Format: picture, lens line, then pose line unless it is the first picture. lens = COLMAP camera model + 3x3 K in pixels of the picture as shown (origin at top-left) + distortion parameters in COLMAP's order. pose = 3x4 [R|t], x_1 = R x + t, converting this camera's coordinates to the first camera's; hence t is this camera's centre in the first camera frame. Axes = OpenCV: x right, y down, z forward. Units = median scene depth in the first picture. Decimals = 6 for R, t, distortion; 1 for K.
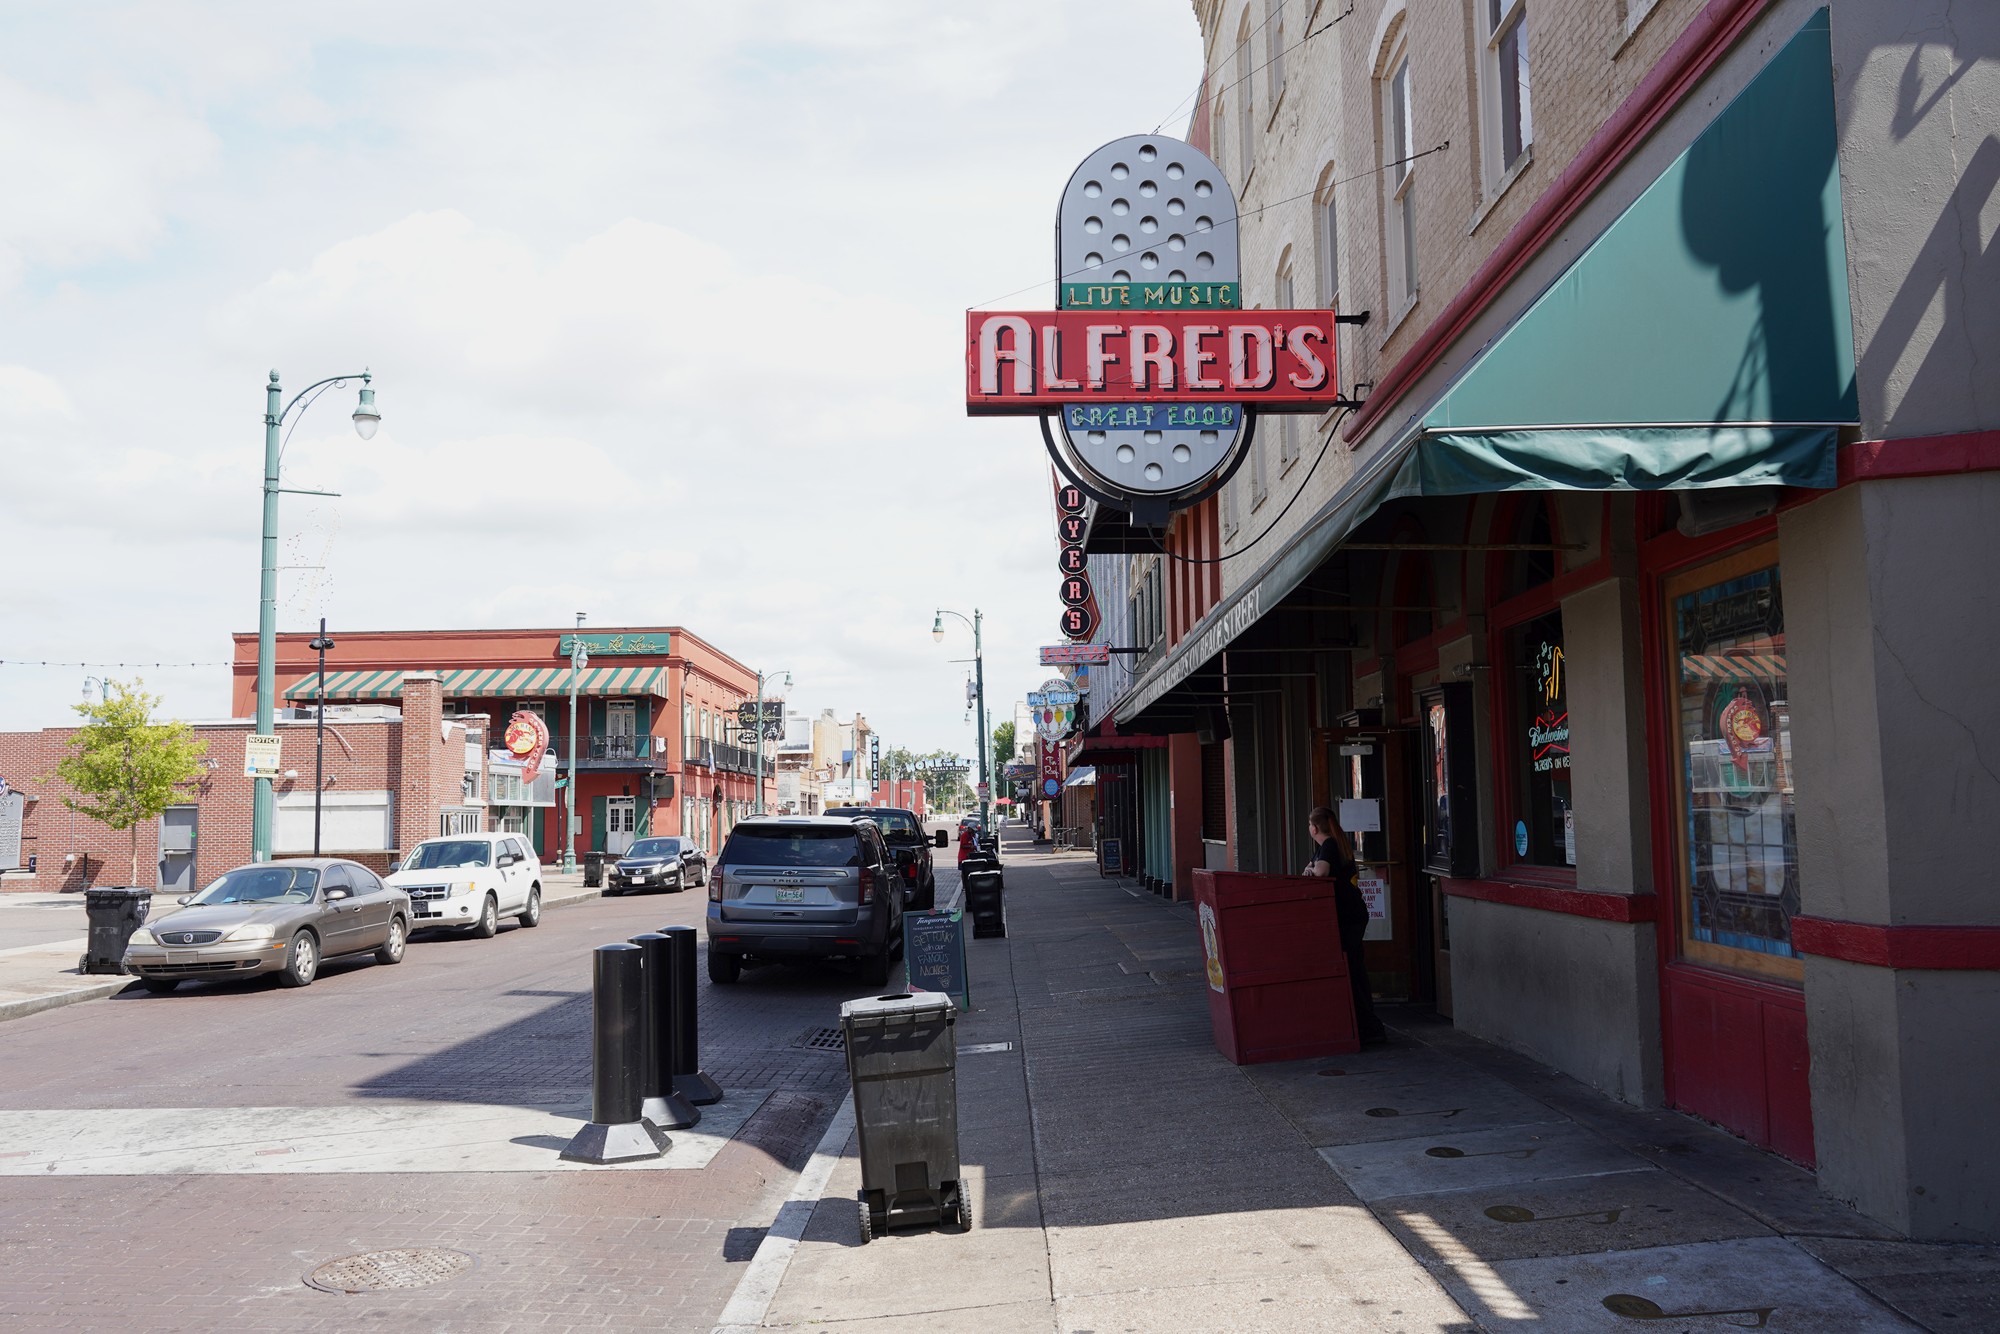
lens RADIAL K [[1572.5, 0, 1007.2], [0, 1572.5, 663.9], [0, 0, 1]] dist [-0.017435, 0.014209]
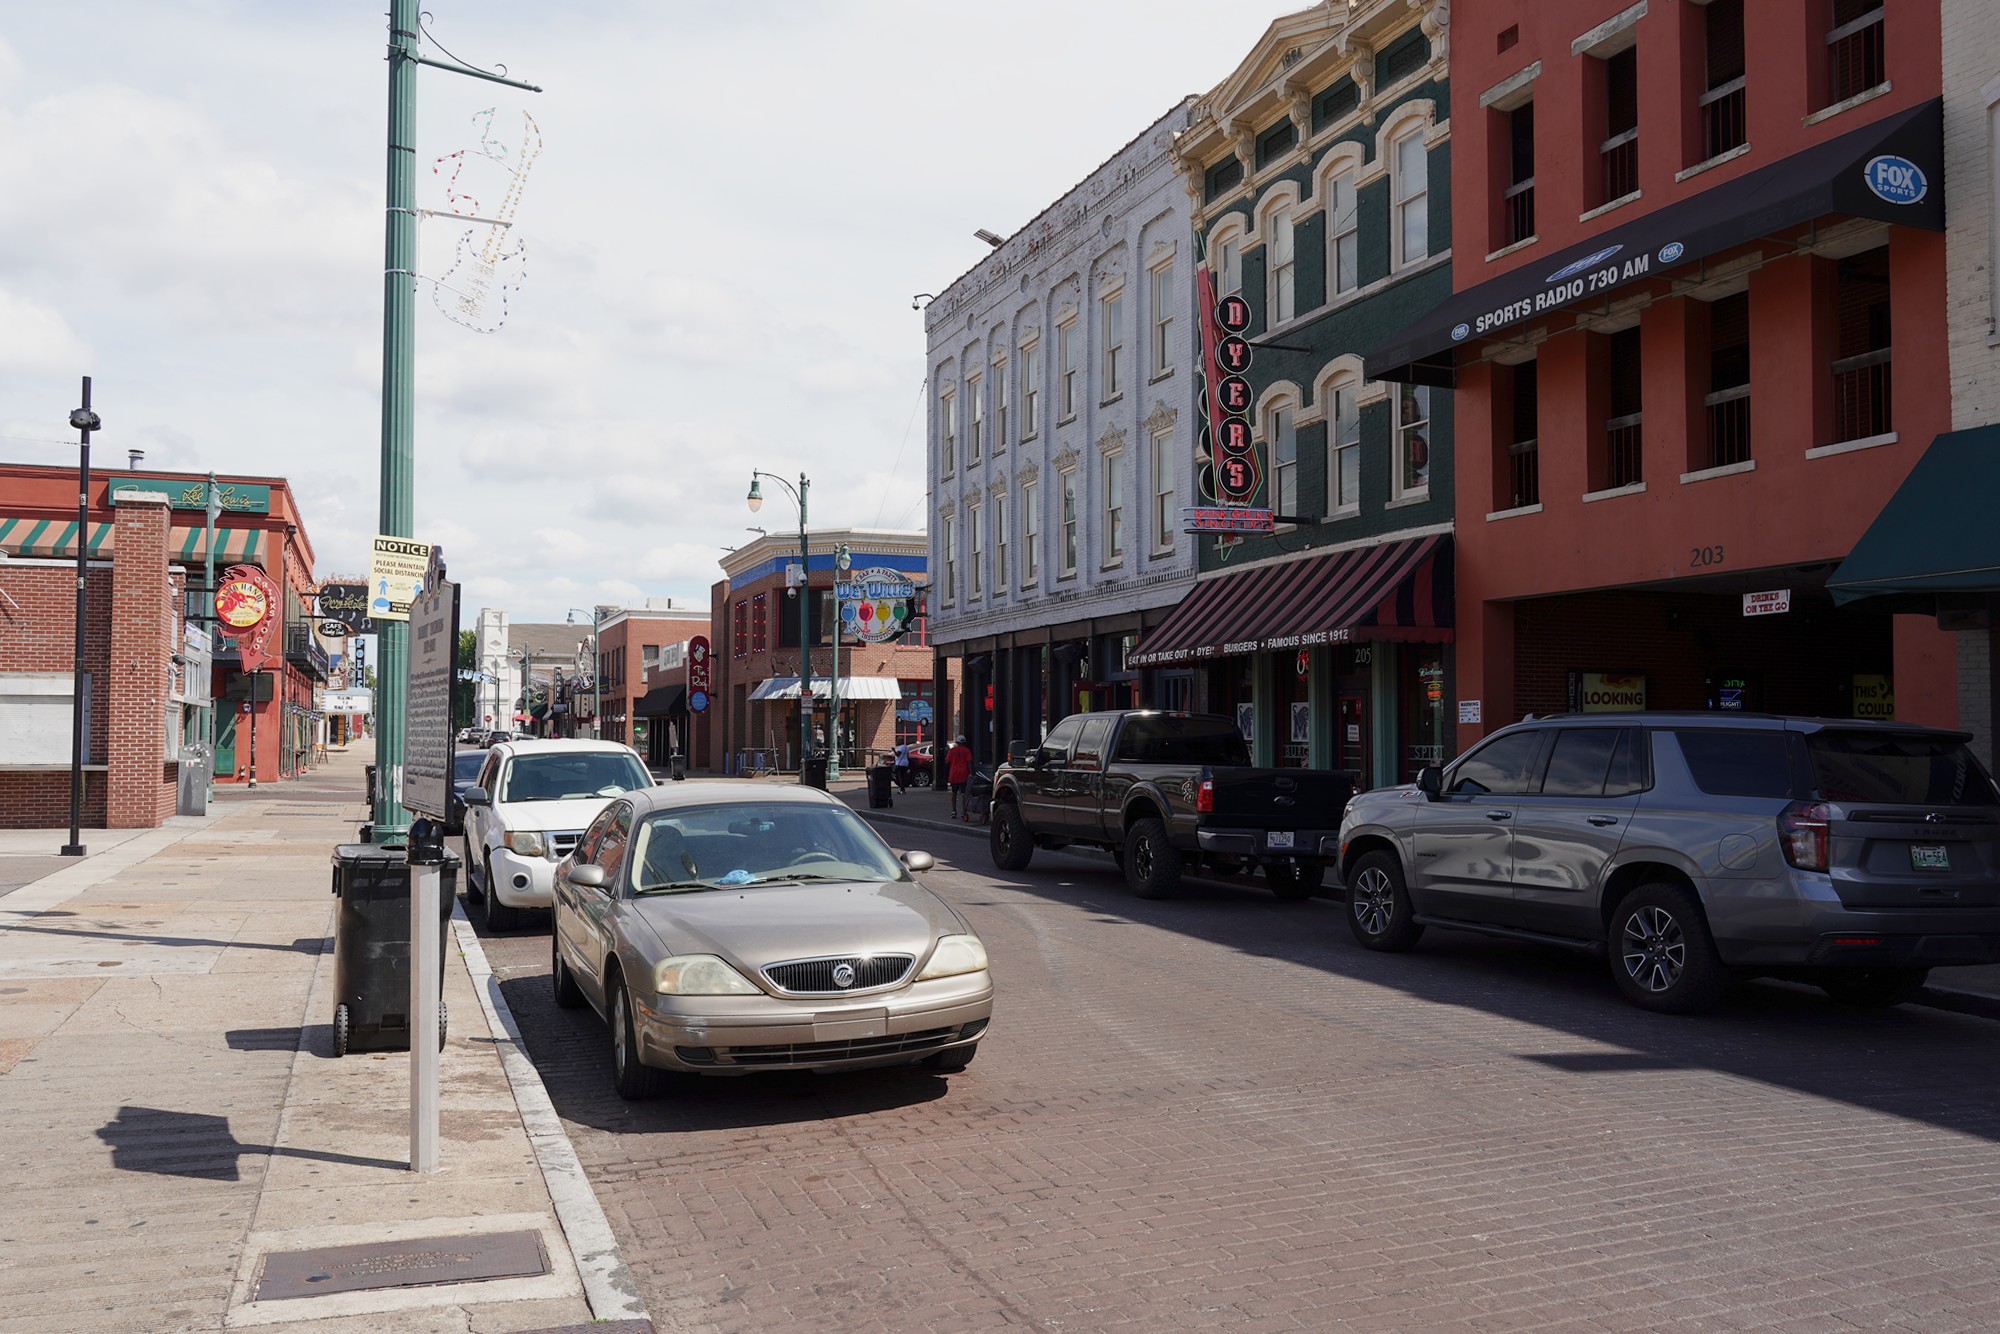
lens RADIAL K [[1572.5, 0, 981.7], [0, 1572.5, 680.0], [0, 0, 1]] dist [-0.017435, 0.014209]
pose [[0.930134, 0.029548, 0.366029, -0.175926], [-0.050695, 0.997546, 0.048296, 0.020820], [-0.363703, -0.063477, 0.929350, 0.166904]]
